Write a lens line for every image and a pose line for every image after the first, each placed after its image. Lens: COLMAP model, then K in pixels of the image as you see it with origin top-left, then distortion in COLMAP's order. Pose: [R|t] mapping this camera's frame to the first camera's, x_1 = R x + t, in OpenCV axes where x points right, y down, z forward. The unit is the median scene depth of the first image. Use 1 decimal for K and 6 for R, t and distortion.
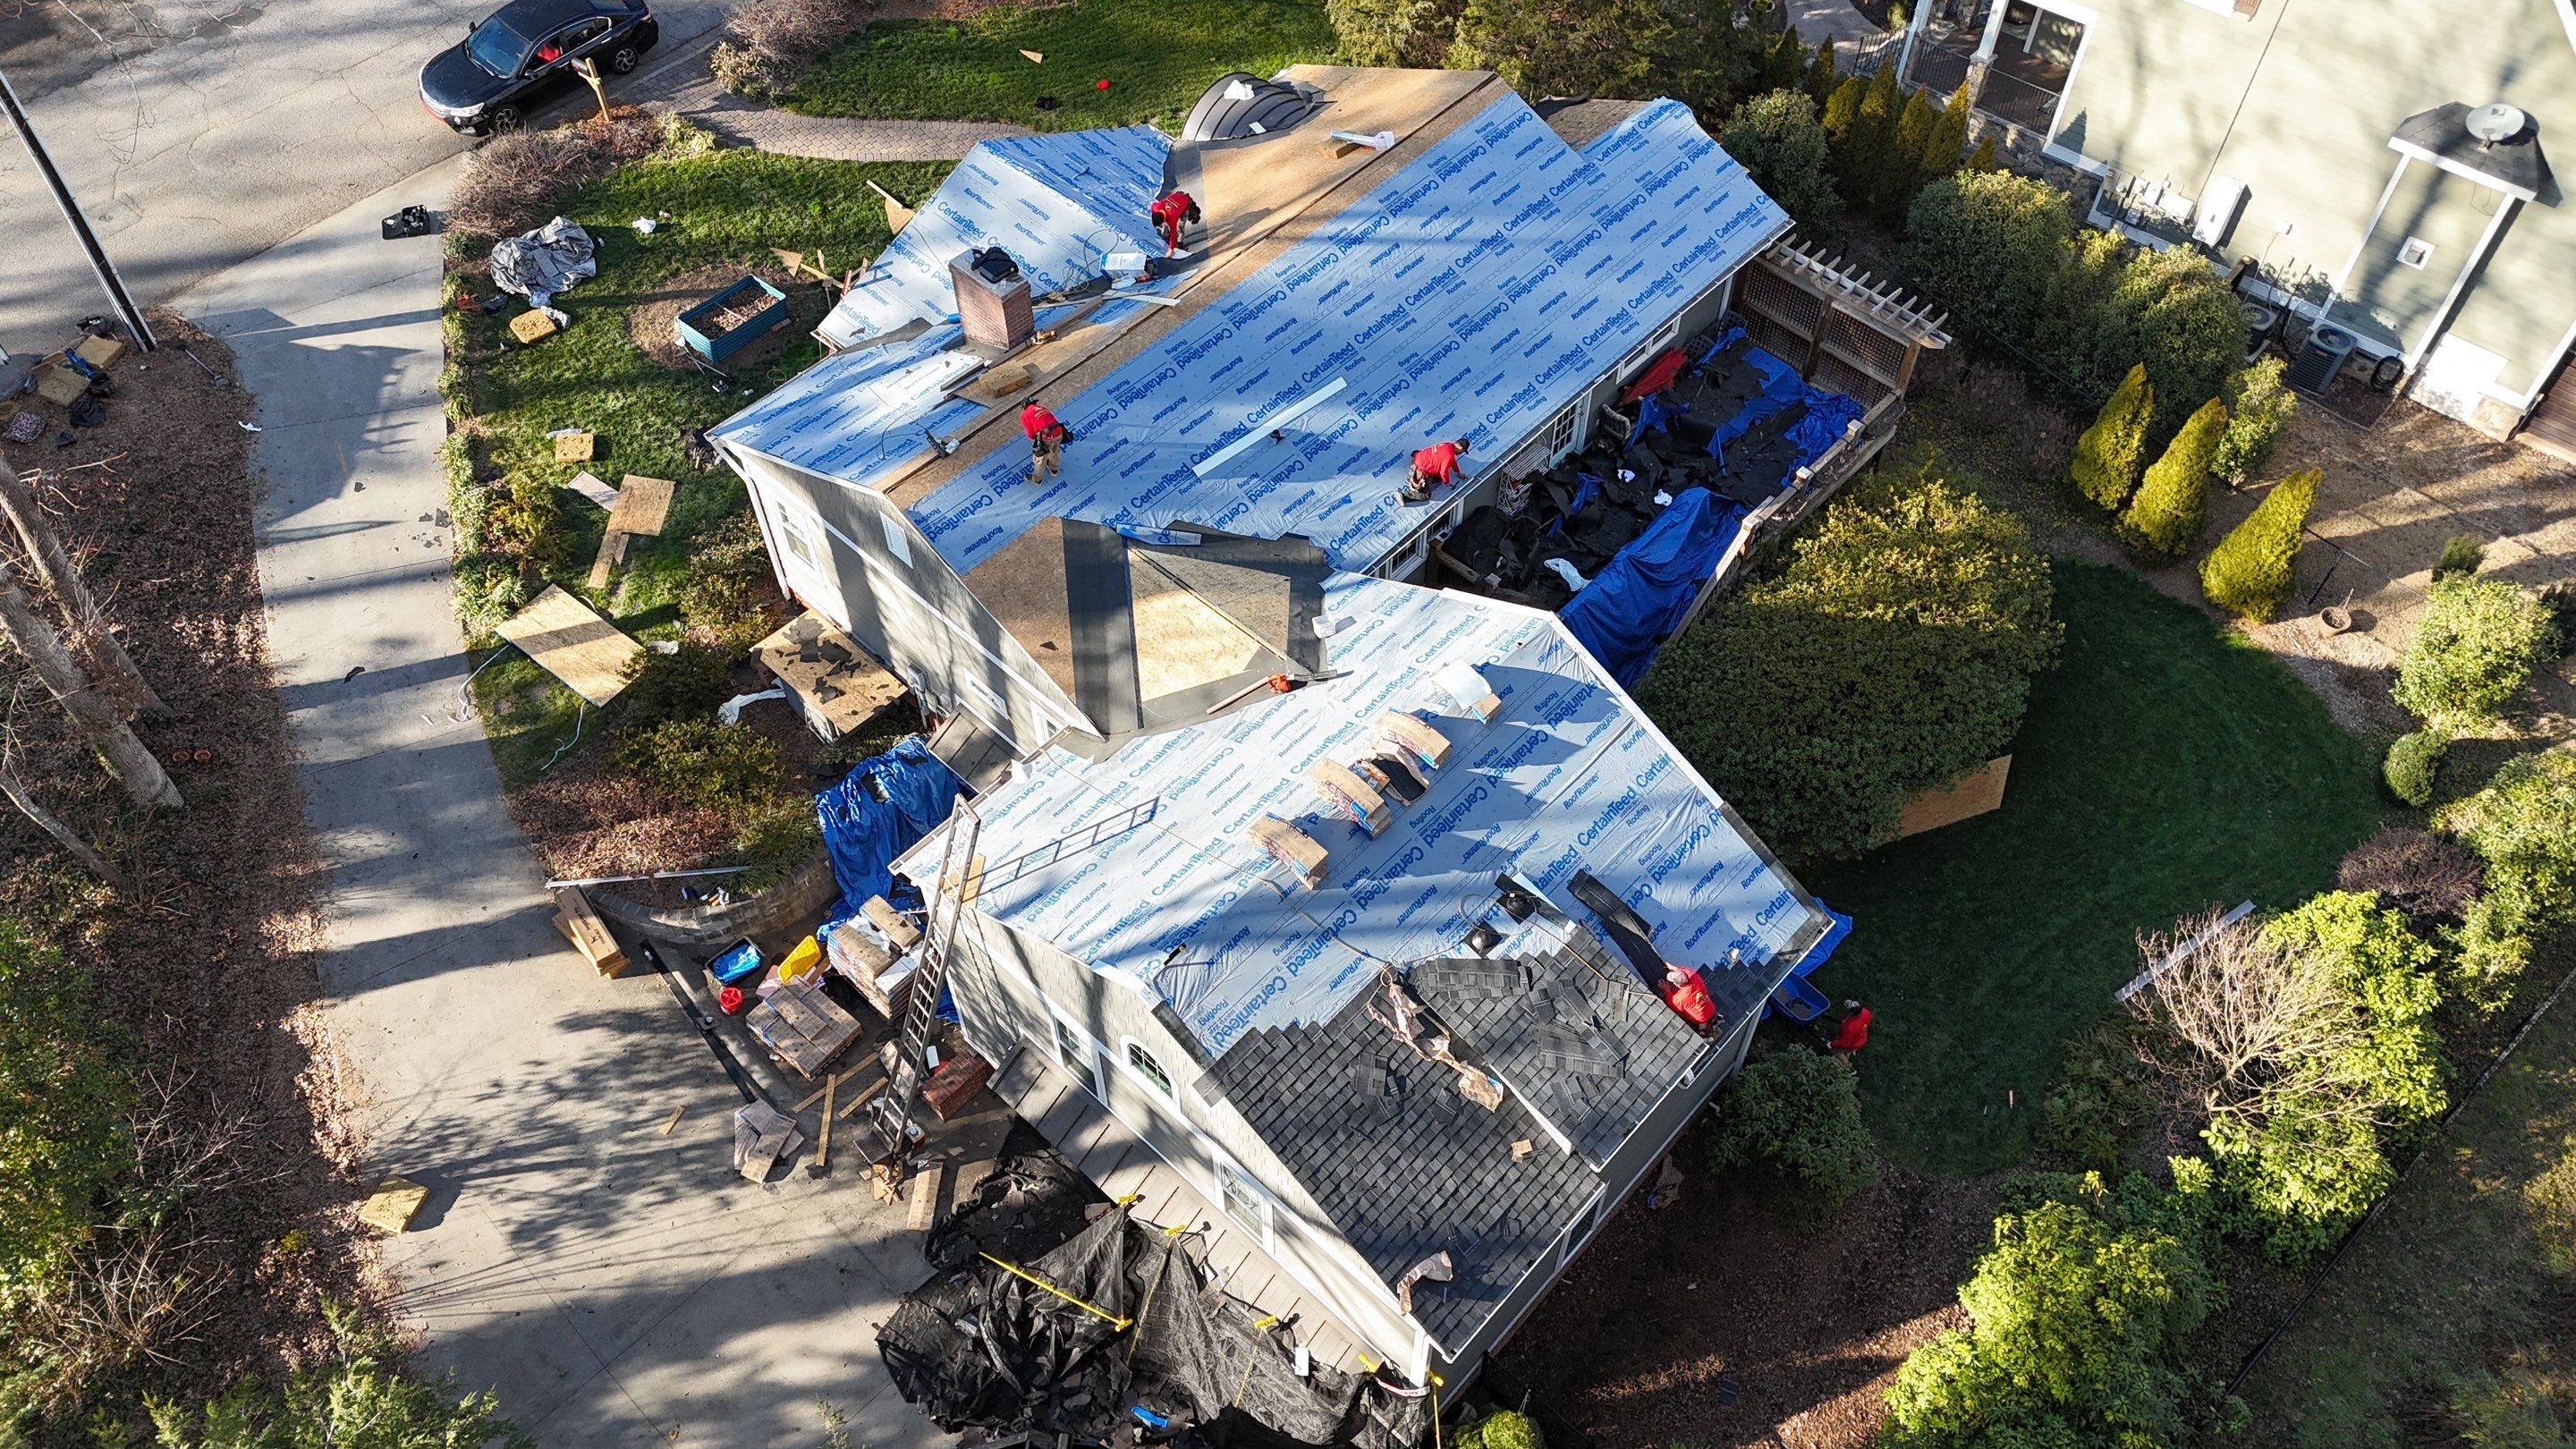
lens RADIAL K [[1867.0, 0, 1288.0], [0, 1867.0, 724.5], [0, 0, 1]] dist [0.110830, -0.132084]
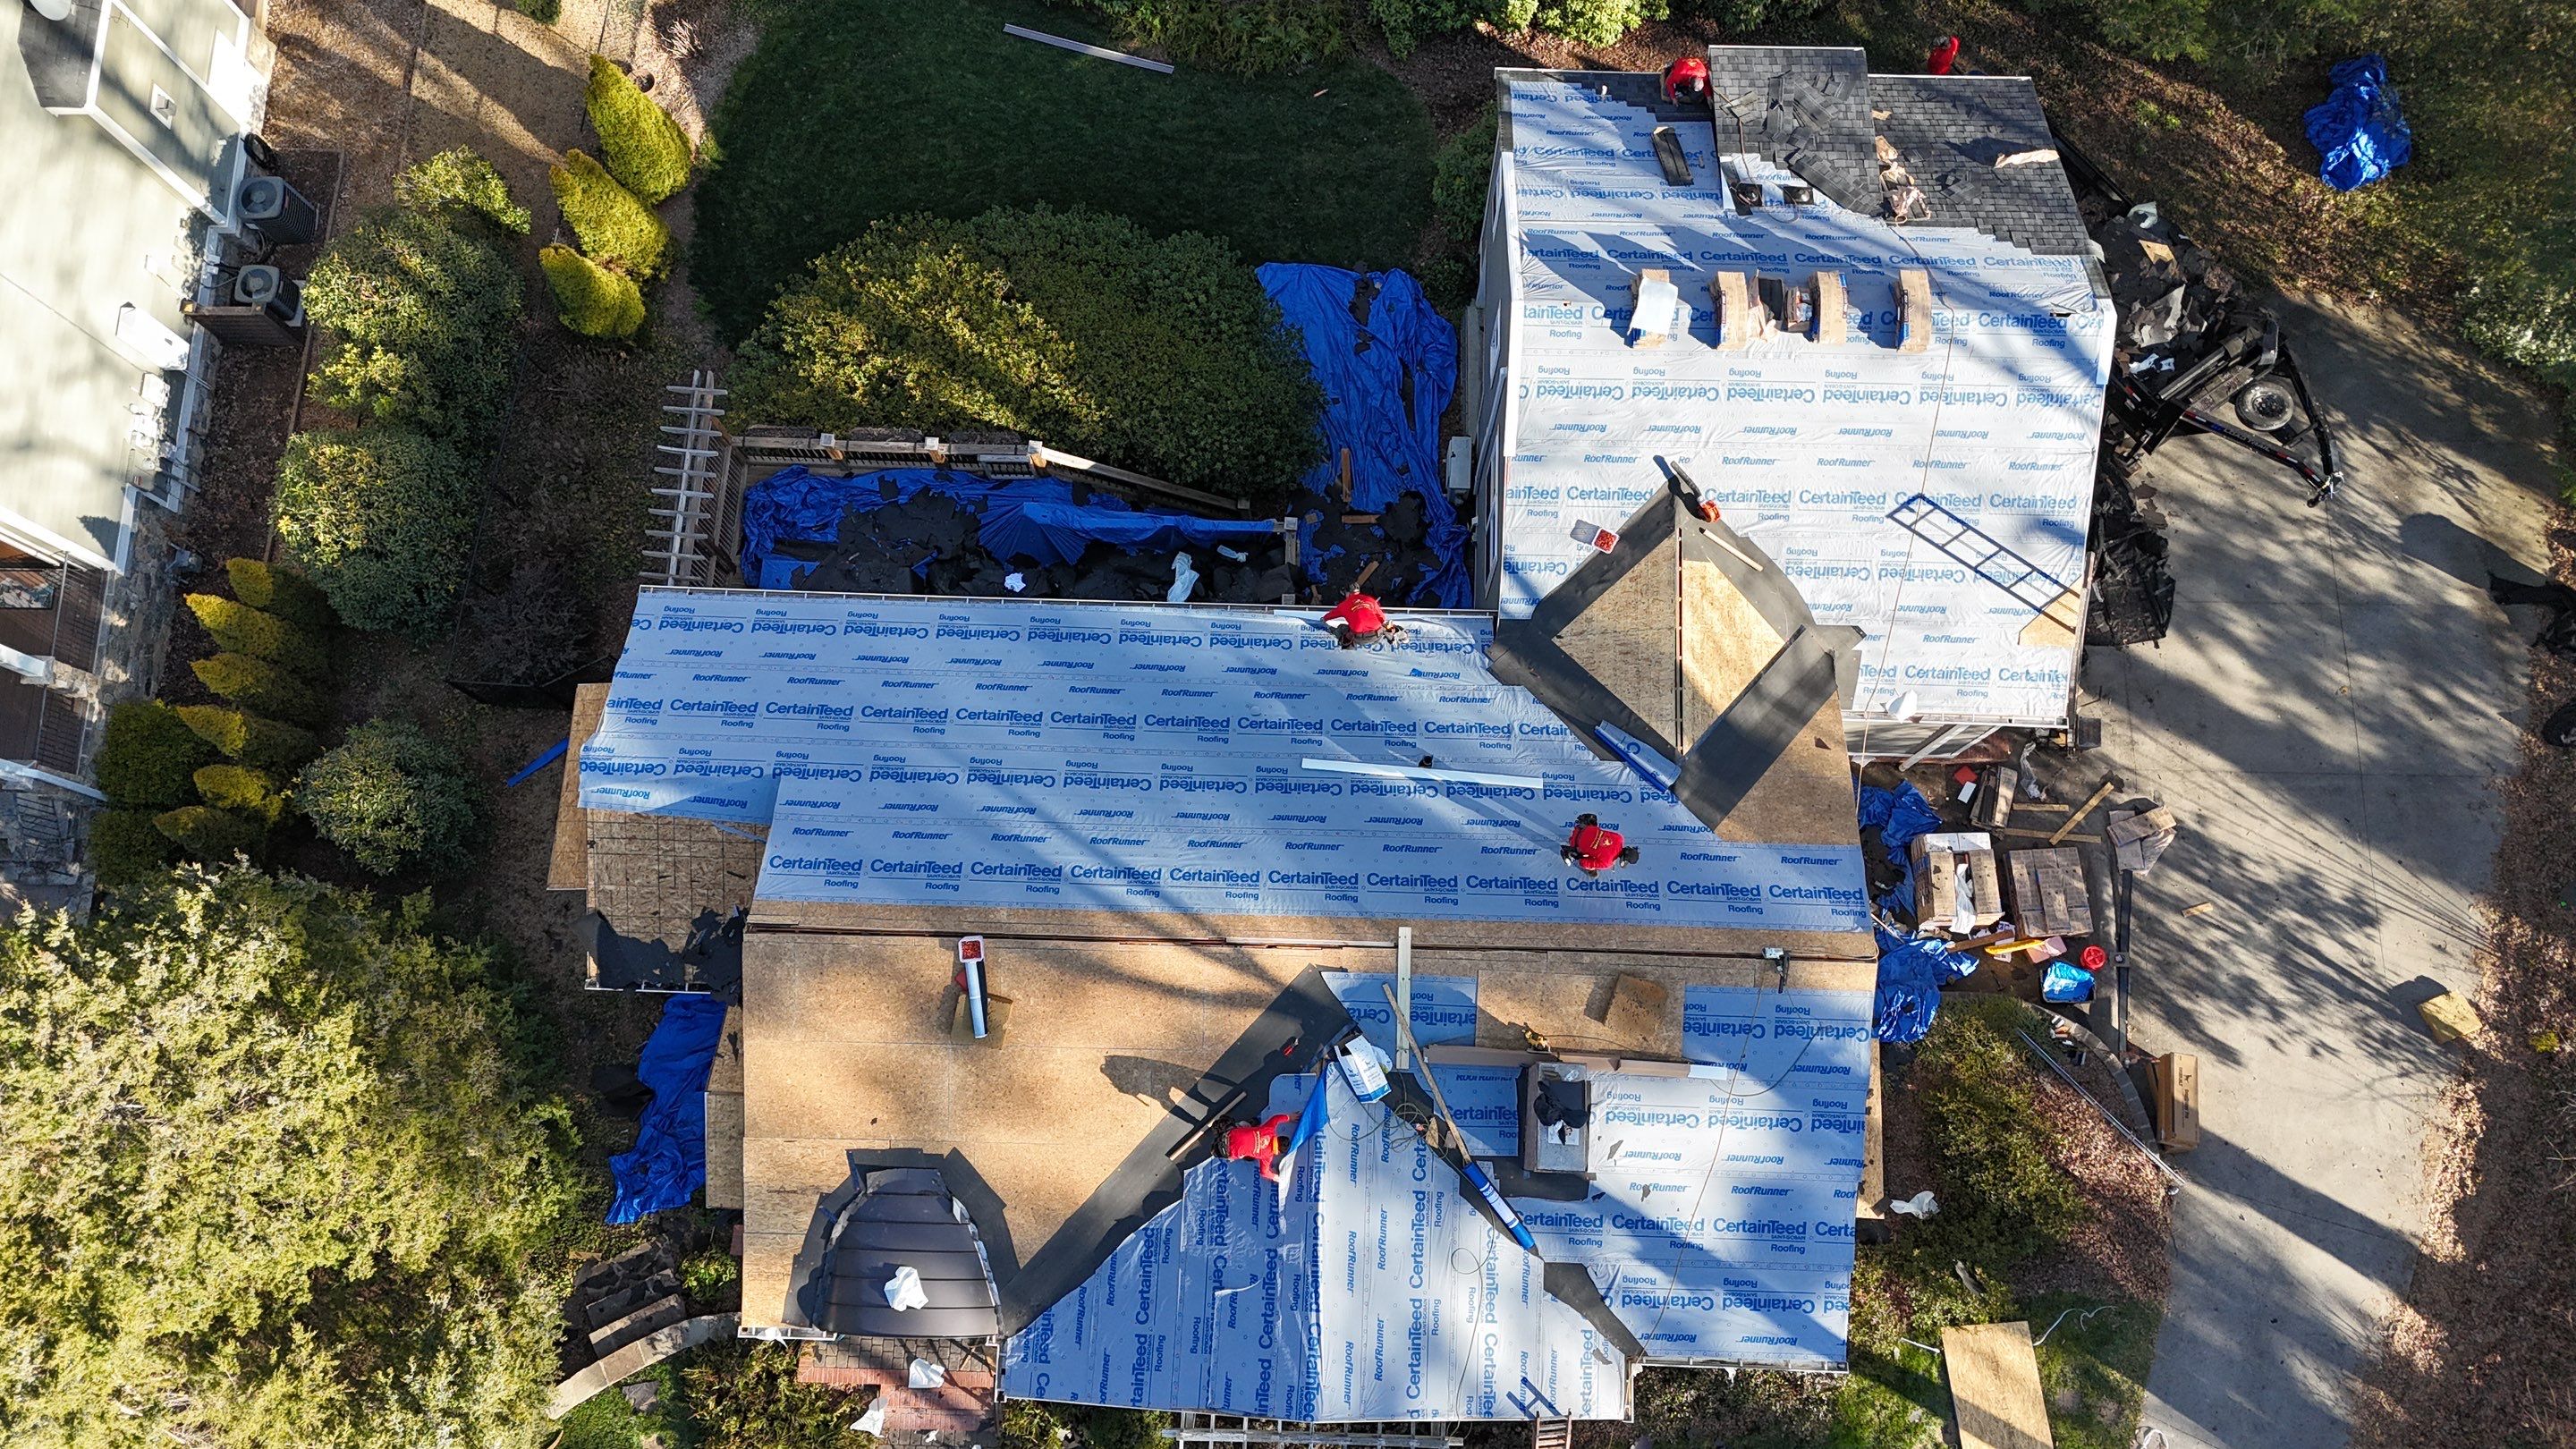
lens RADIAL K [[1867.0, 0, 1288.0], [0, 1867.0, 724.5], [0, 0, 1]] dist [0.110830, -0.132084]
pose [[-0.654058, -0.734316, 0.181624, -0.110464], [0.604288, -0.362785, 0.709382, -0.814543], [-0.455020, 0.573730, 0.681021, 0.451835]]
